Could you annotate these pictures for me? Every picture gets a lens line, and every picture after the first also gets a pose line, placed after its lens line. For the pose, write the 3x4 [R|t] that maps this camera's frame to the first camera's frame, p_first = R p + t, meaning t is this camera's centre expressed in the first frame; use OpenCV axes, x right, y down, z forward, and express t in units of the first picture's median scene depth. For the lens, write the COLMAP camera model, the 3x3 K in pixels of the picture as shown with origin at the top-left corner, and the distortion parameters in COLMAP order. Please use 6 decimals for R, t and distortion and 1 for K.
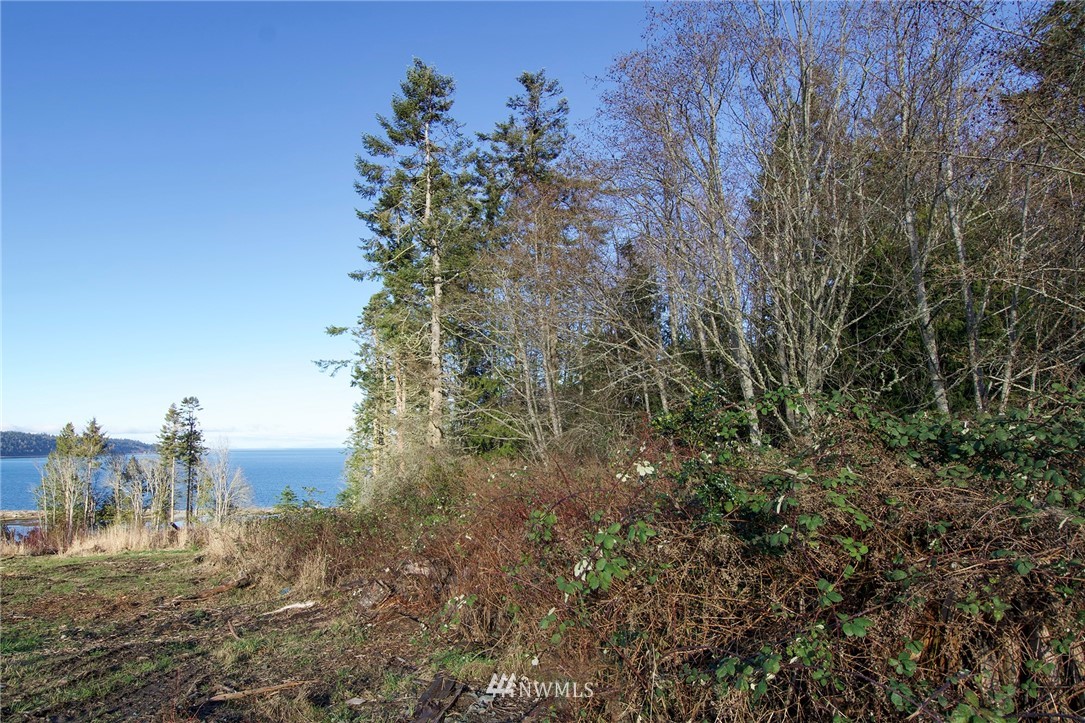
lens RADIAL K [[639.5, 0, 542.7], [0, 639.5, 368.6], [0, 0, 1]] dist [-0.000794, 0.003032]
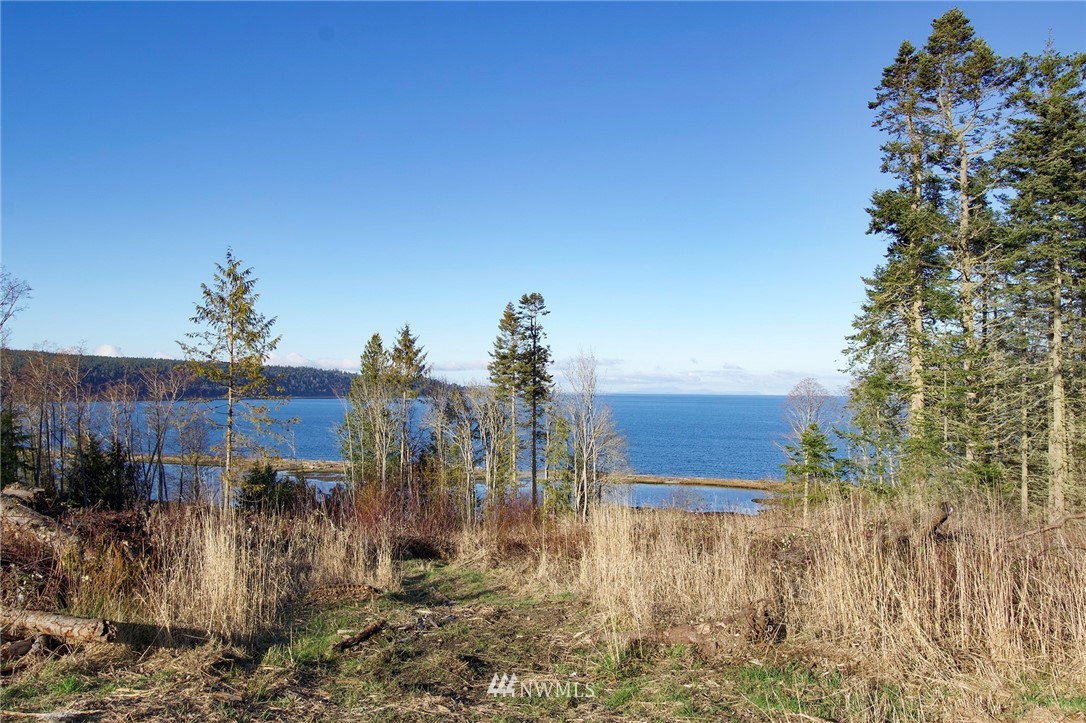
lens RADIAL K [[927.9, 0, 548.3], [0, 927.9, 351.3], [0, 0, 1]] dist [0.059922, -0.049797]
pose [[0.908808, -0.000298, -0.417215, -0.153322], [0.027090, 0.997932, 0.058297, 0.048810], [0.416334, -0.064283, 0.906936, 0.169327]]
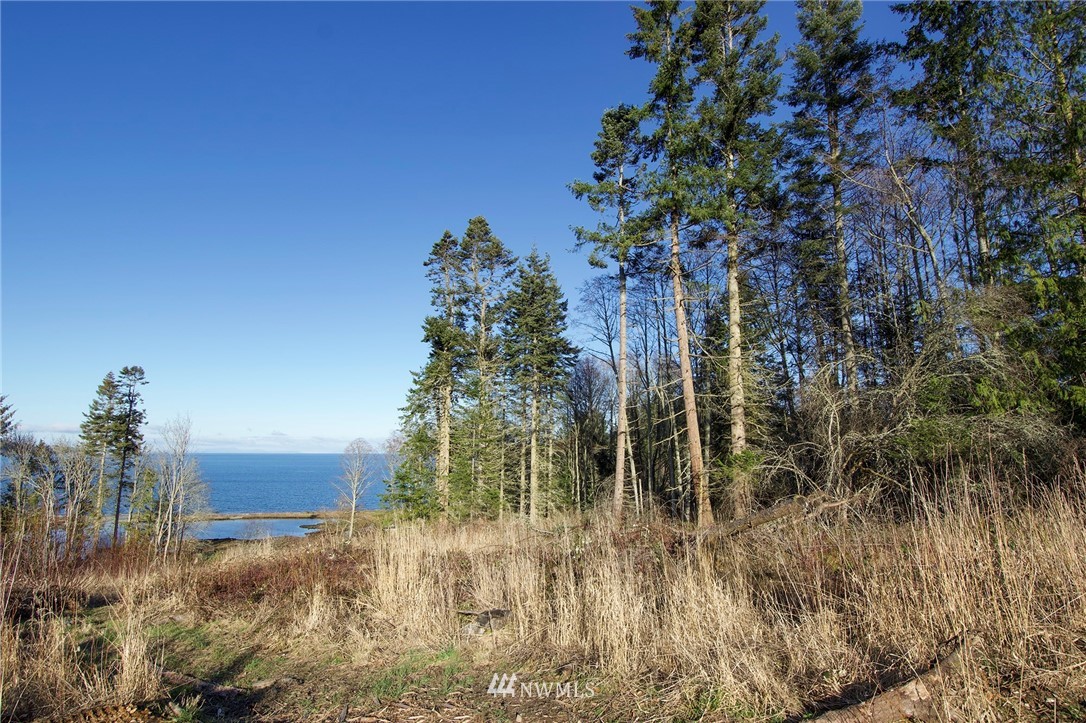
lens RADIAL K [[574.3, 0, 545.0], [0, 574.3, 351.6], [0, 0, 1]] dist [0.006368, -0.007504]
pose [[0.977211, 0.053154, 0.205507, -0.207431], [-0.037994, 0.996305, -0.077024, 0.061832], [-0.208841, 0.067461, 0.975620, 0.211718]]
